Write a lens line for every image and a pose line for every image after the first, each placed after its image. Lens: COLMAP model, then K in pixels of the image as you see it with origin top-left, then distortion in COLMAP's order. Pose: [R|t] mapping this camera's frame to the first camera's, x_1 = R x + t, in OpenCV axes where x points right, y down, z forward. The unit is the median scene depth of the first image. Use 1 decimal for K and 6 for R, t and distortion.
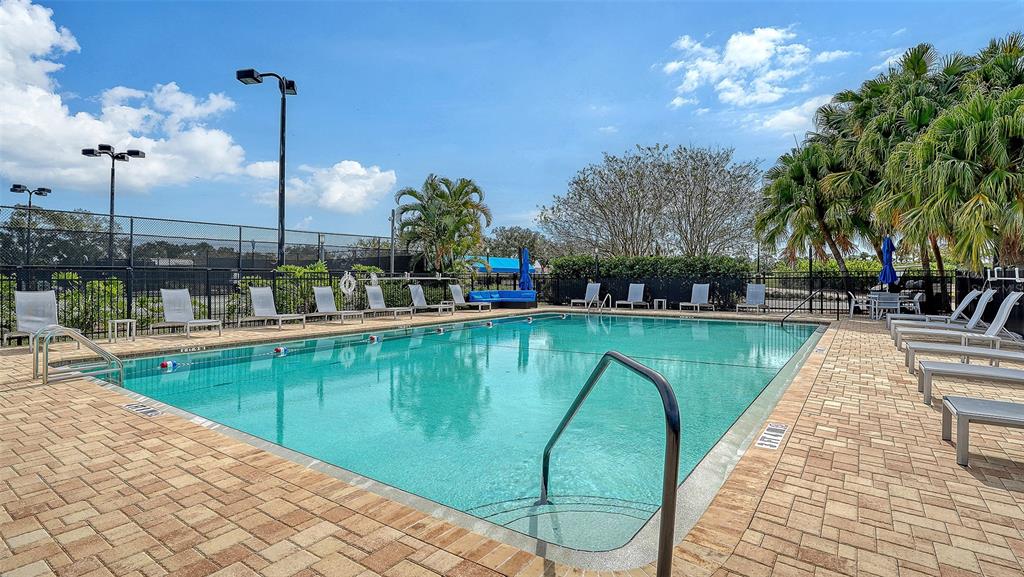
lens RADIAL K [[498.3, 0, 510.9], [0, 498.3, 287.8], [0, 0, 1]] dist [0.001473, -0.000087]
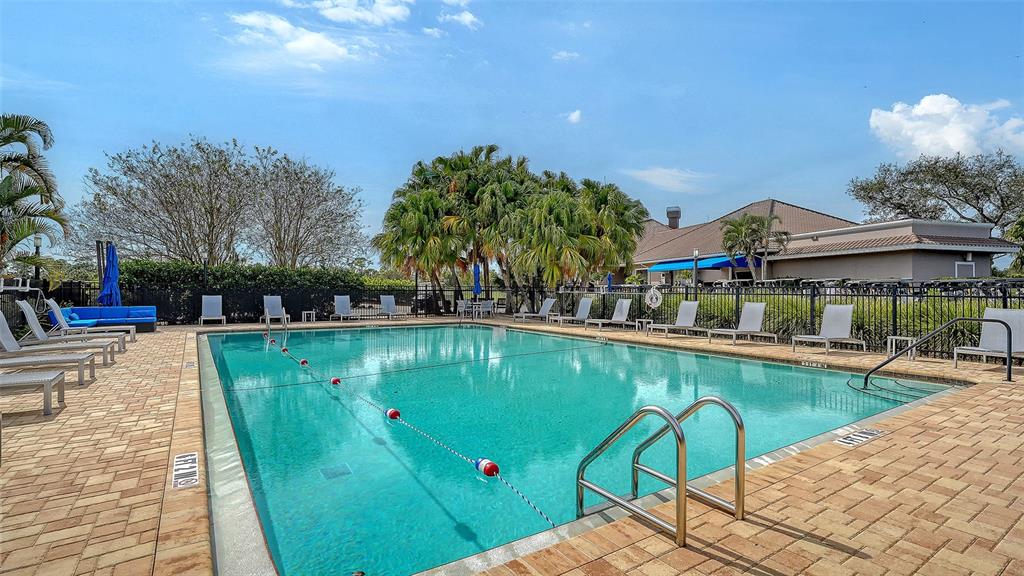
lens RADIAL K [[465.4, 0, 512.9], [0, 465.4, 288.4], [0, 0, 1]] dist [0.000027, -0.000243]
pose [[0.343272, 0.009283, 0.939190, -1.721445], [0.011367, 0.999837, -0.014037, -0.024070], [-0.939167, 0.015494, 0.343111, 1.269251]]
